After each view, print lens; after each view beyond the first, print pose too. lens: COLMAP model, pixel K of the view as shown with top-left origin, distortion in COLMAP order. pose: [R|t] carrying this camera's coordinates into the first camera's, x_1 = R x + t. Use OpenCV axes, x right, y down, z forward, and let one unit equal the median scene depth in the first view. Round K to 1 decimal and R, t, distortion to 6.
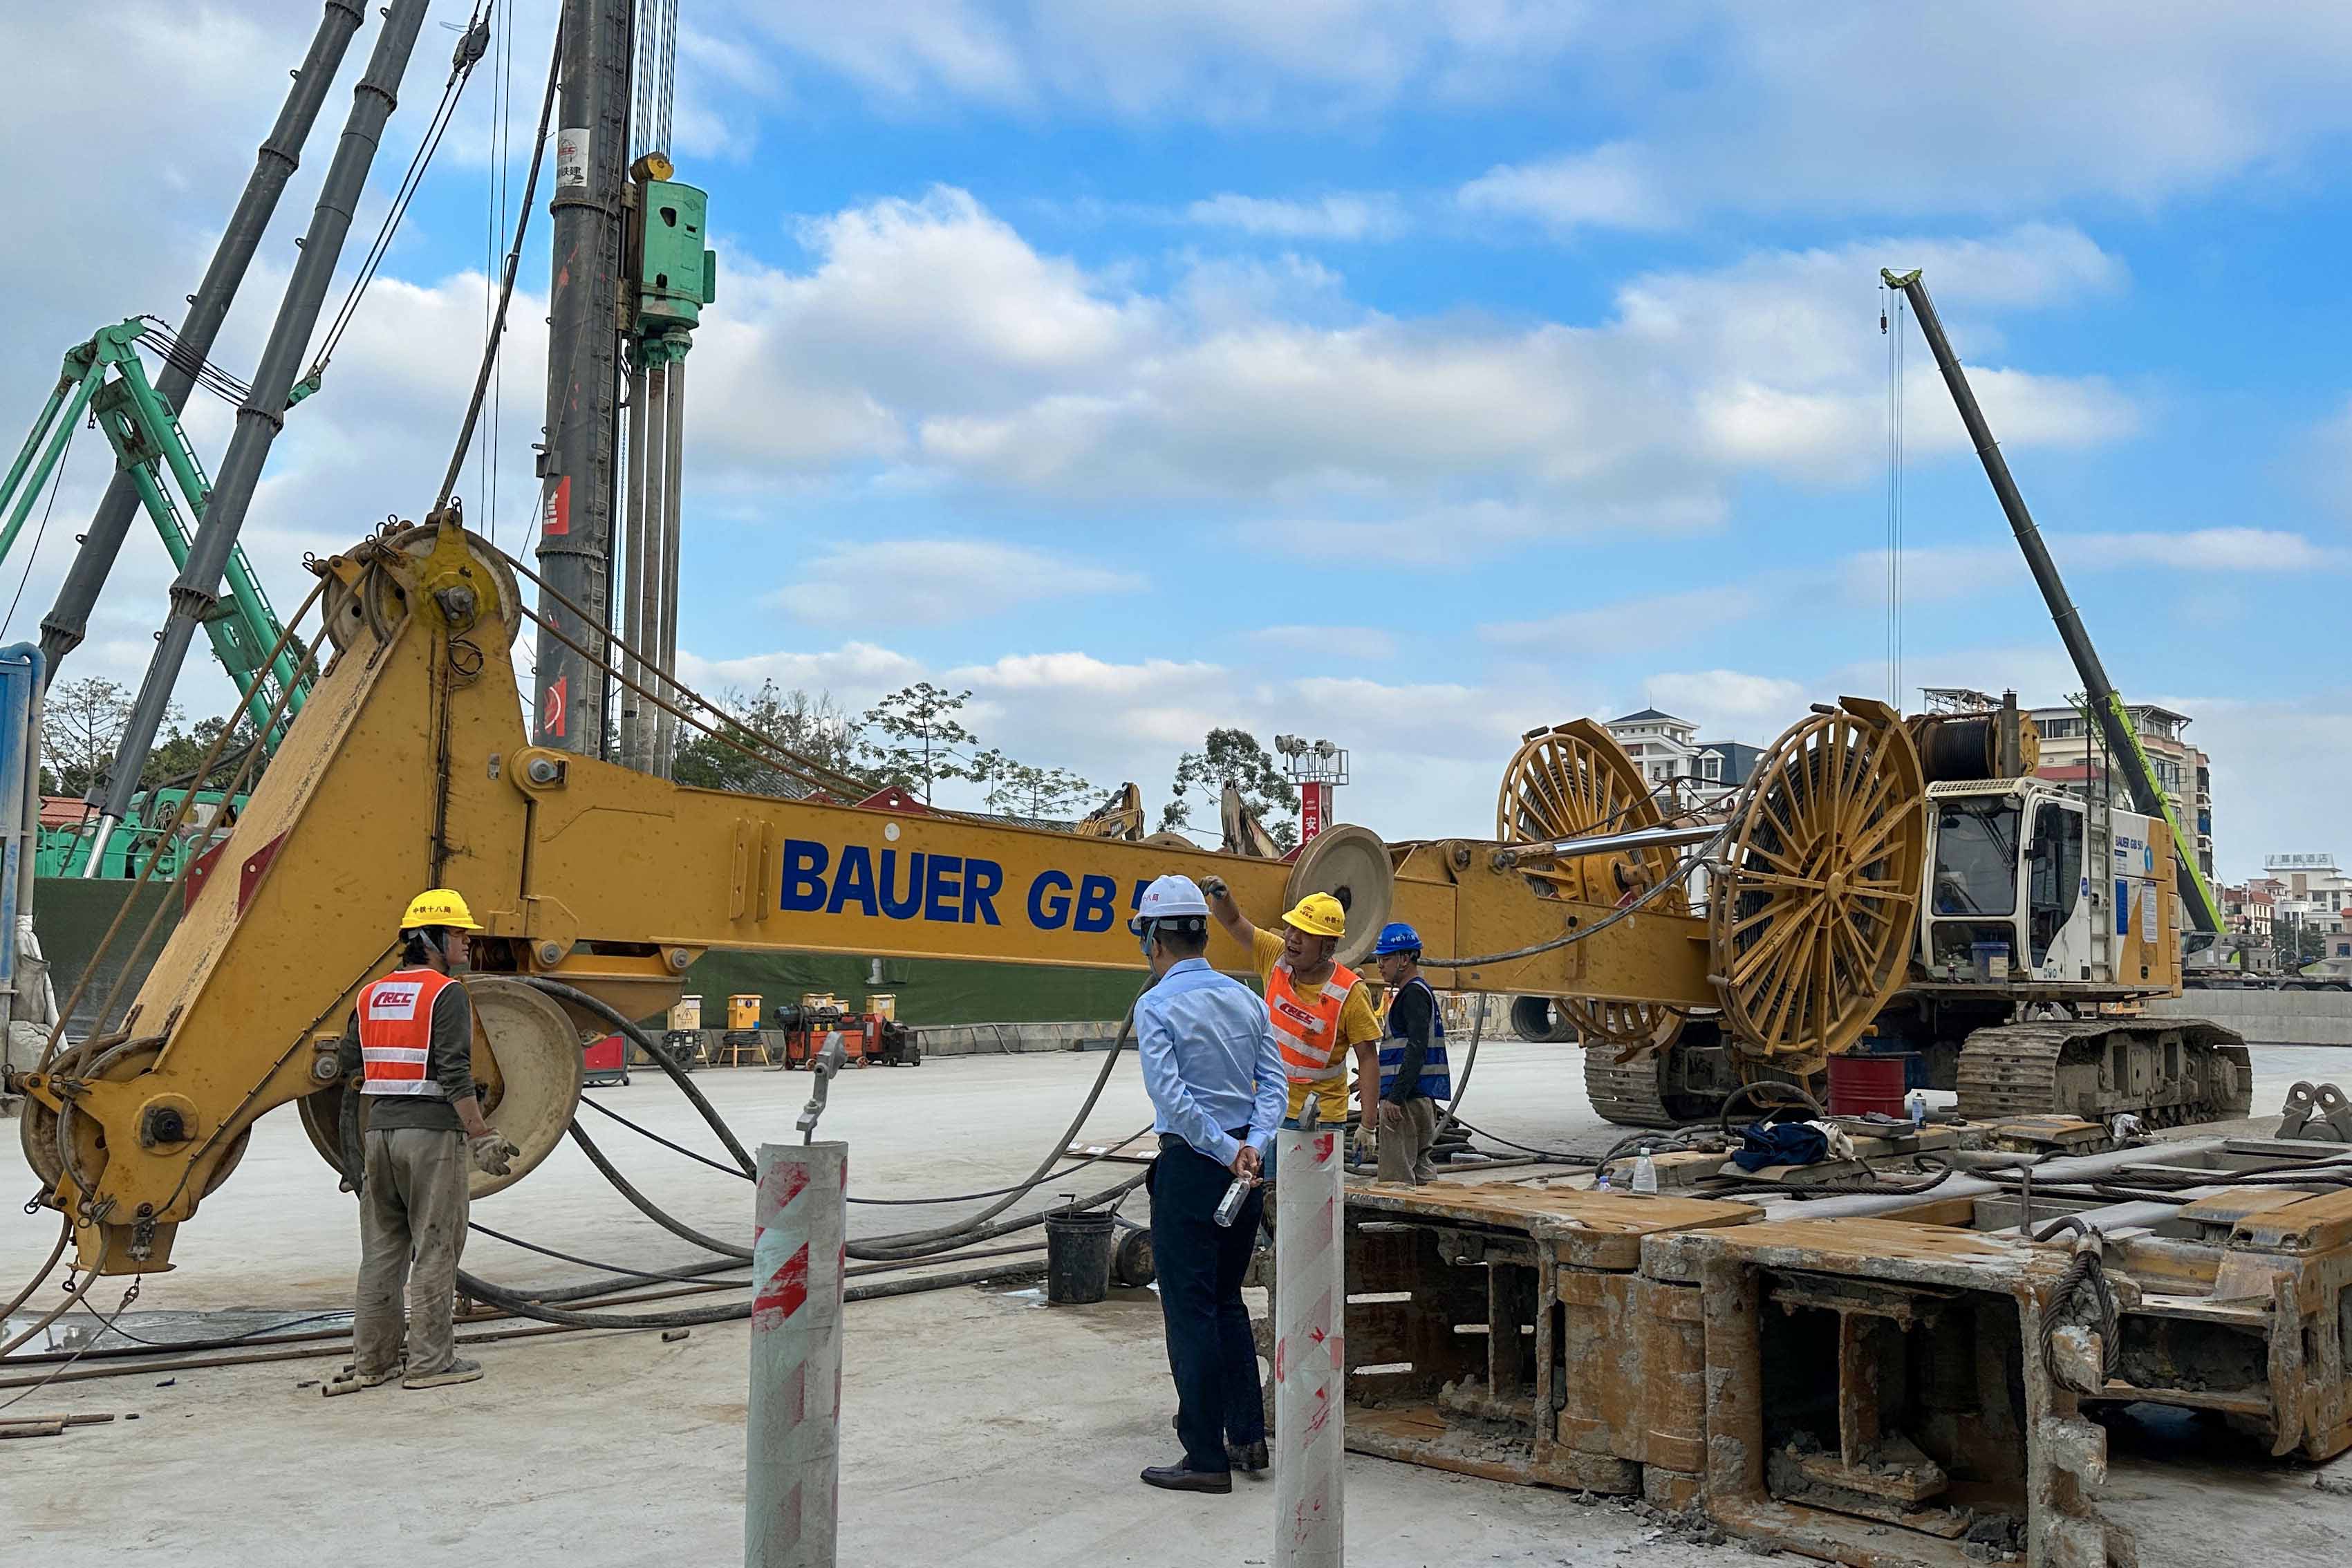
lens RADIAL K [[1944.7, 0, 1257.6], [0, 1944.7, 778.6], [0, 0, 1]] dist [0.237597, -0.567614]
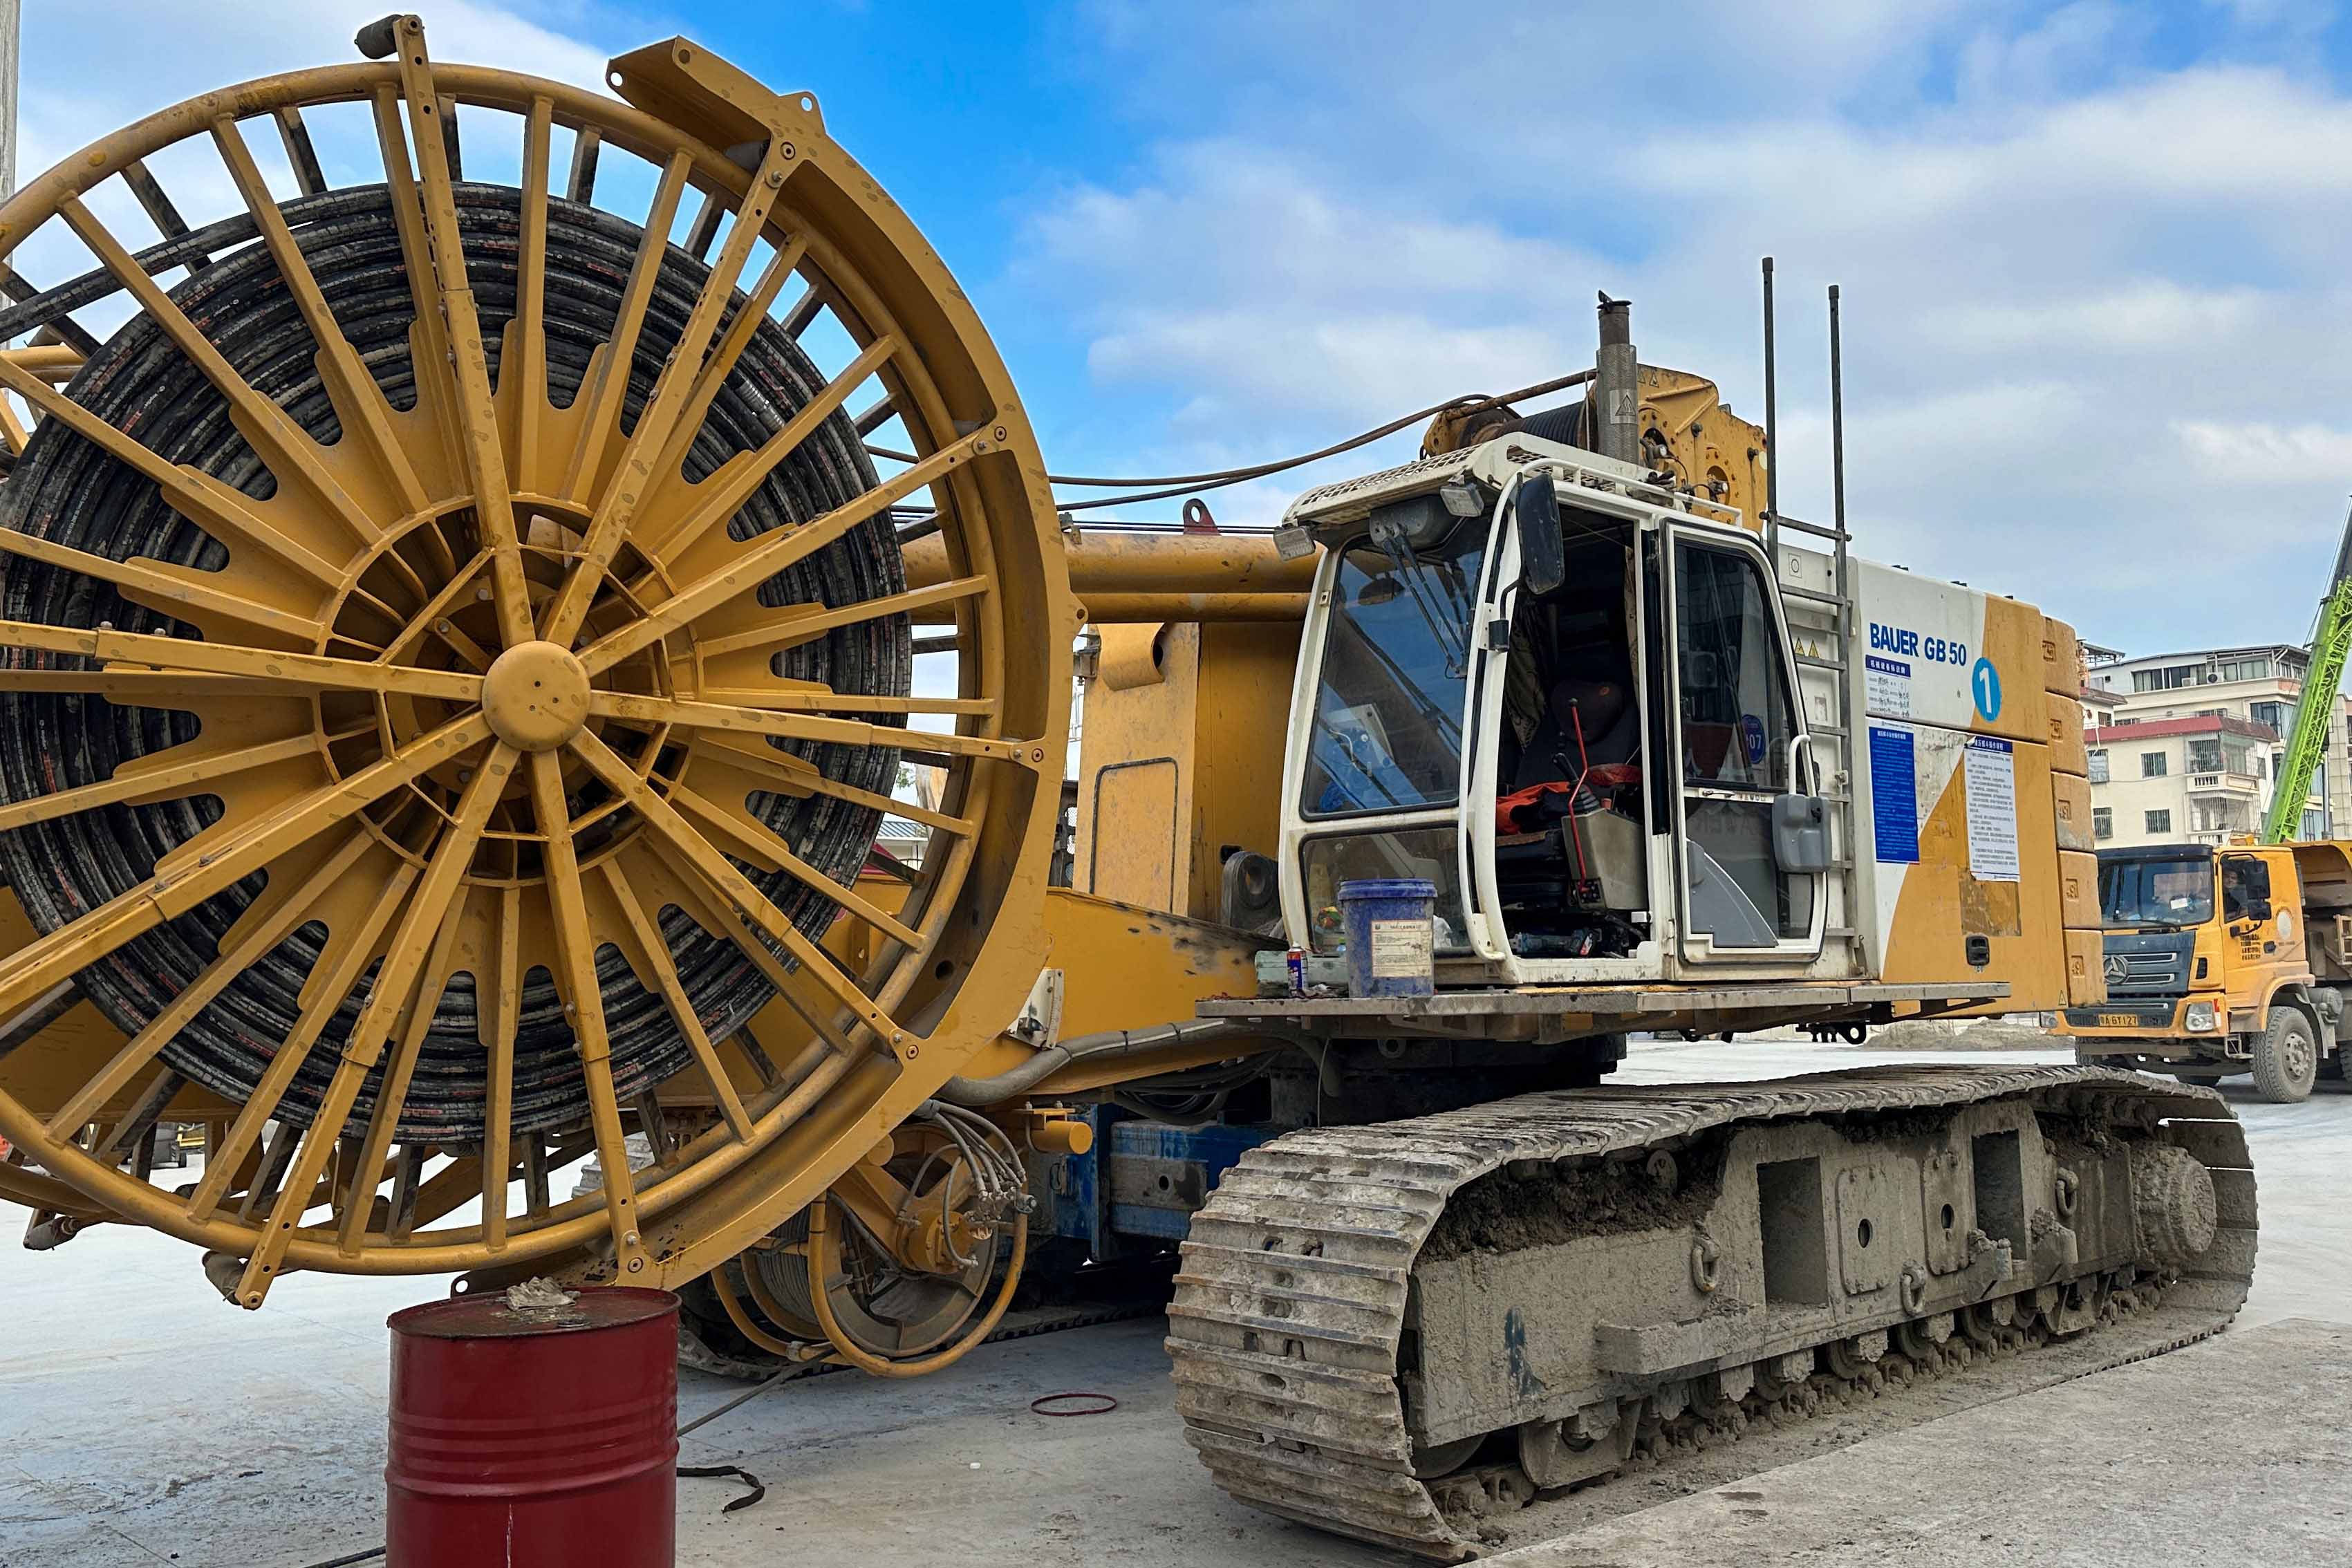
lens RADIAL K [[1930.3, 0, 1163.5], [0, 1930.3, 793.1], [0, 0, 1]] dist [0.176387, -0.328547]
pose [[0.993311, -0.044152, -0.106695, 0.342057], [0.044050, 0.999024, -0.003313, 0.061551], [0.106737, -0.001409, 0.994286, 0.604983]]
